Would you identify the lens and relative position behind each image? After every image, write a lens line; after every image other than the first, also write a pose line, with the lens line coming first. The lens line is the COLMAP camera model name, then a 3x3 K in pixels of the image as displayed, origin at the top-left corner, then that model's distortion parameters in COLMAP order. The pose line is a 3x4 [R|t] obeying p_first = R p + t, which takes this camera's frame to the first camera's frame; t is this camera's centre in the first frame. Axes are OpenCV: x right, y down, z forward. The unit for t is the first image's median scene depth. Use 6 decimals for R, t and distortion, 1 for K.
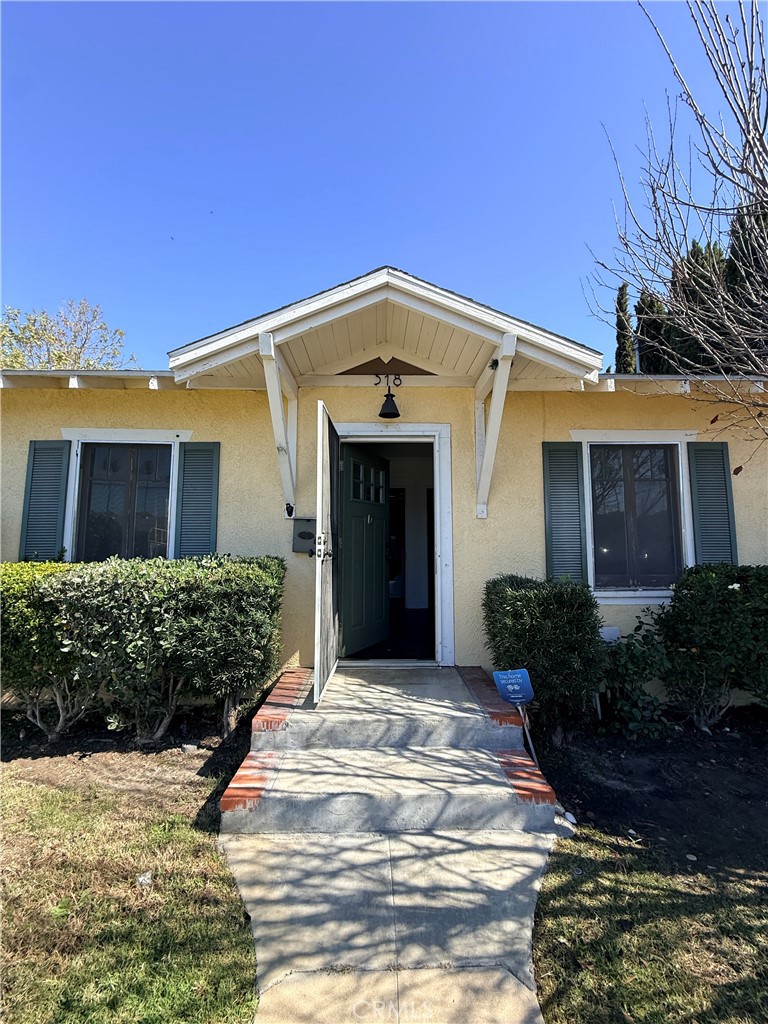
lens RADIAL K [[406.6, 0, 386.1], [0, 406.6, 510.0], [0, 0, 1]] dist [-0.001406, 0.000437]
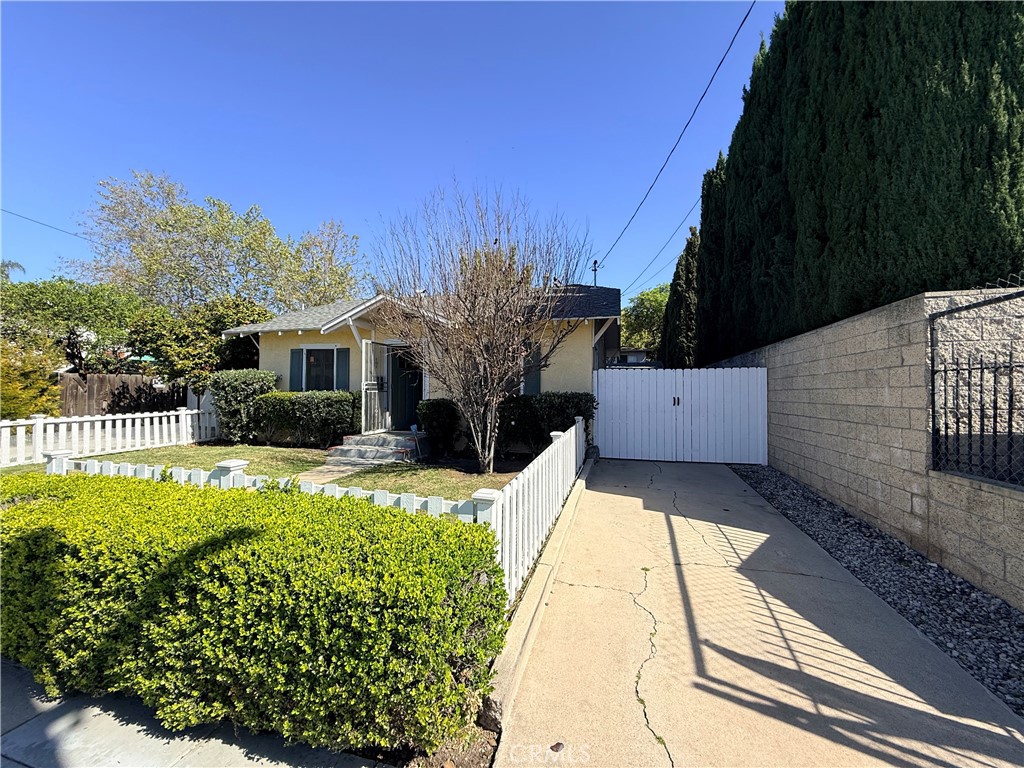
lens RADIAL K [[406.6, 0, 509.0], [0, 406.6, 378.2], [0, 0, 1]] dist [-0.001406, 0.000437]
pose [[0.960051, -0.007067, -0.279736, 1.346013], [0.023801, 0.998120, 0.056472, -0.094187], [0.278811, -0.060874, 0.958415, -1.274905]]
